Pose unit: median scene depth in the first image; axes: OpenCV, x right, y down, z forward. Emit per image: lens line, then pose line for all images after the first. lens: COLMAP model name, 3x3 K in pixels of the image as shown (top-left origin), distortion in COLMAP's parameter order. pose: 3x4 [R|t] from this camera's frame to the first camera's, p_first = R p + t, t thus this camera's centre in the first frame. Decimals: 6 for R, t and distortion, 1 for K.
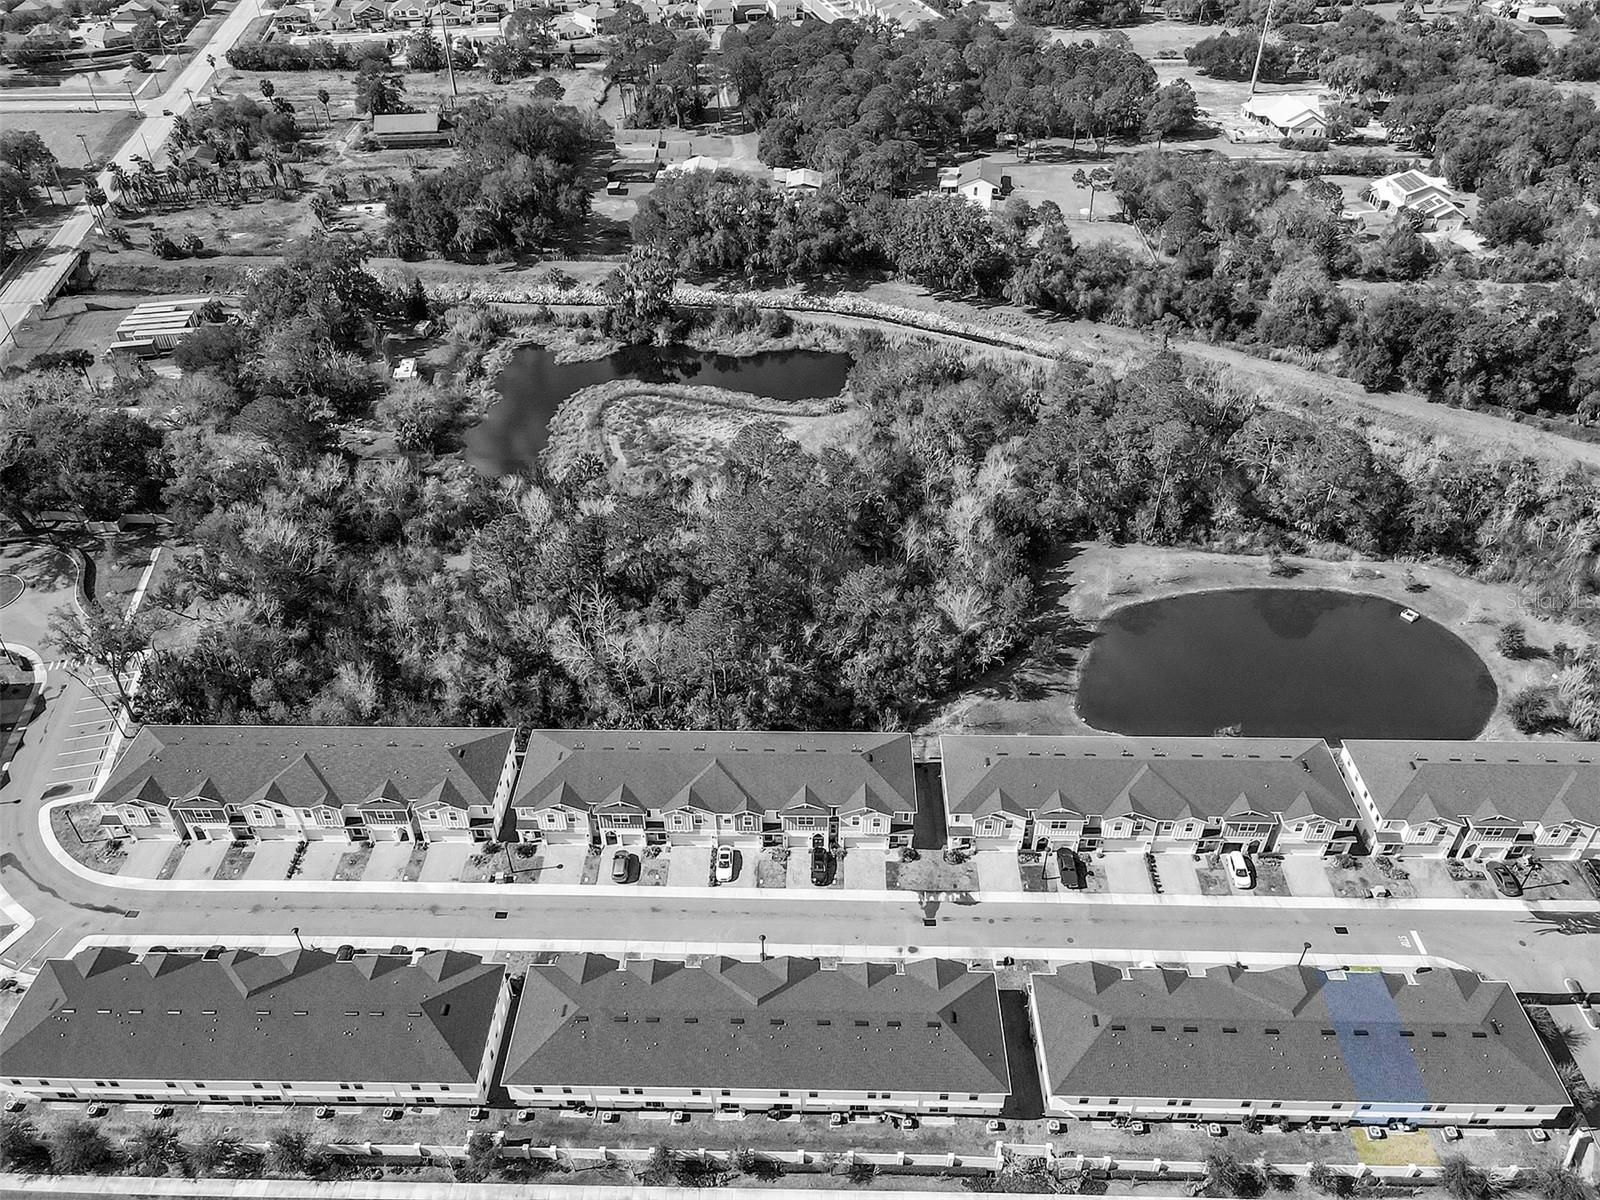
lens RADIAL K [[1175.7, 0, 790.6], [0, 1175.7, 593.7], [0, 0, 1]] dist [0.004860, 0.007729]
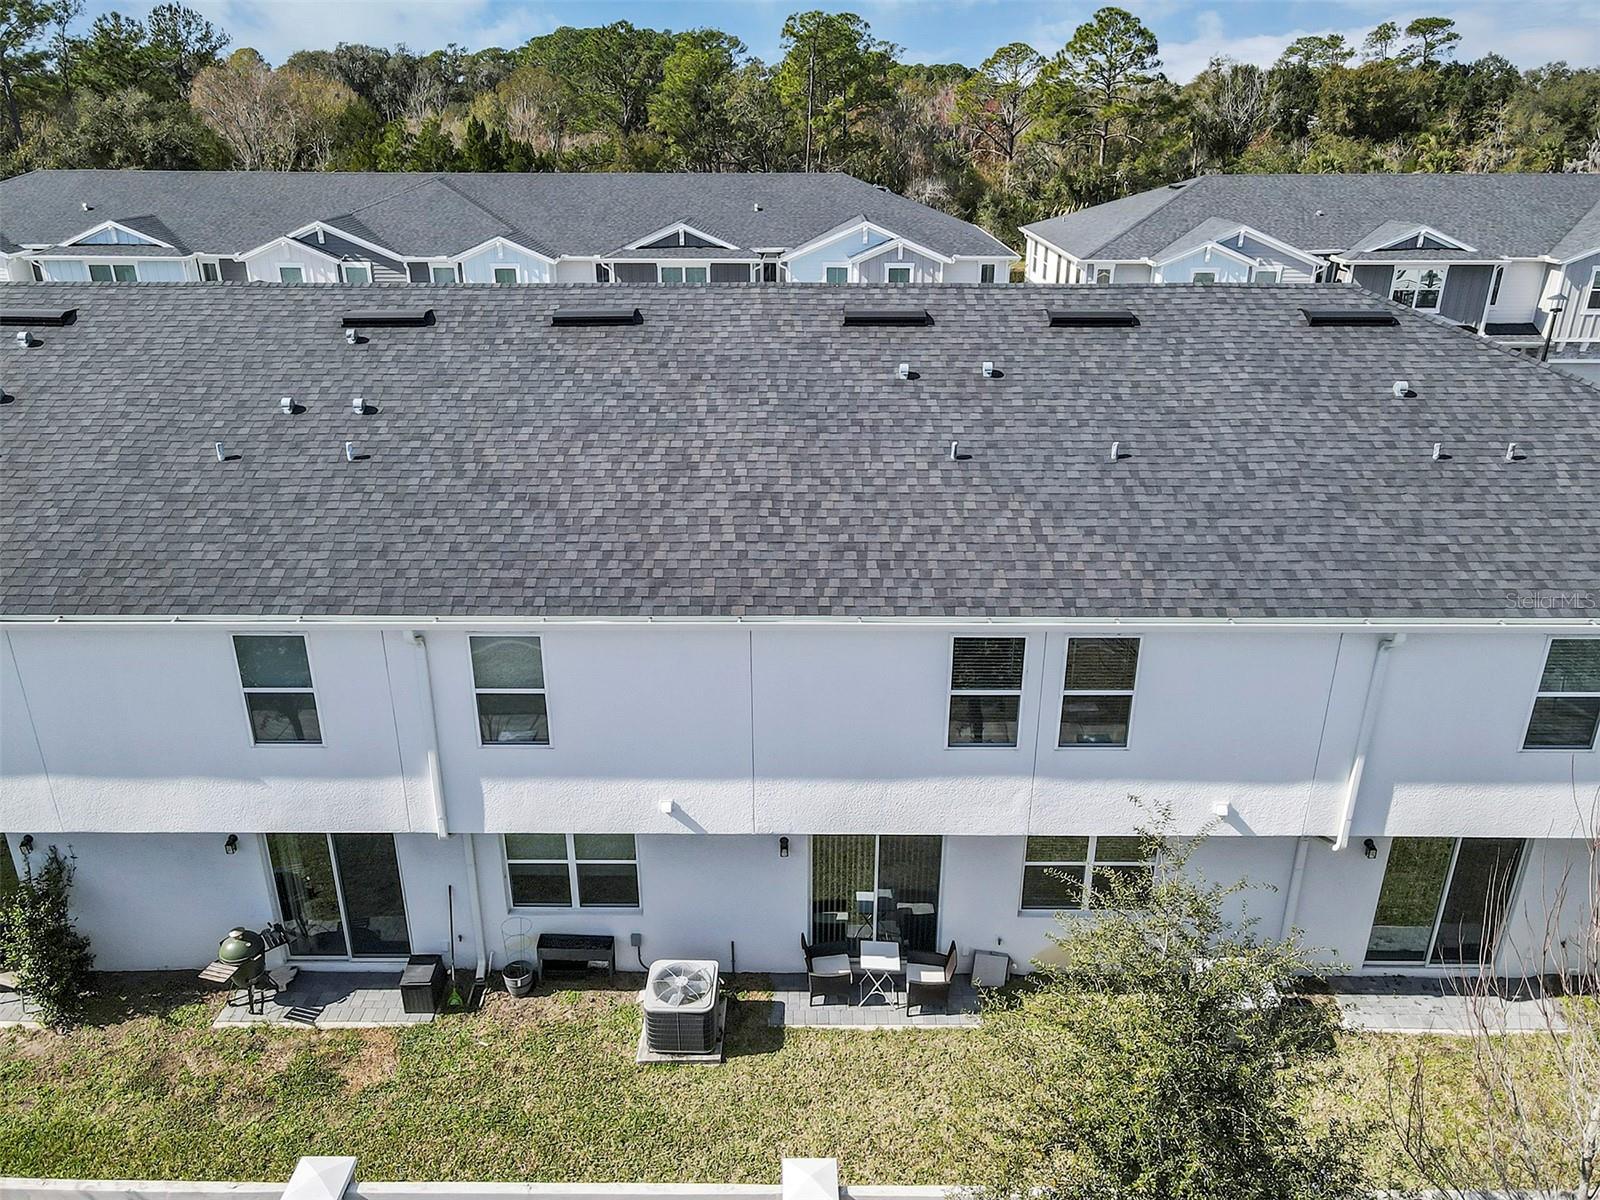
lens RADIAL K [[1173.6, 0, 791.9], [0, 1173.6, 590.1], [0, 0, 1]] dist [0.019759, -0.005819]
pose [[0.999823, 0.002924, 0.018608, 0.408773], [0.001869, 0.967597, -0.252495, 0.360334], [-0.018744, 0.252485, 0.967419, 0.693343]]
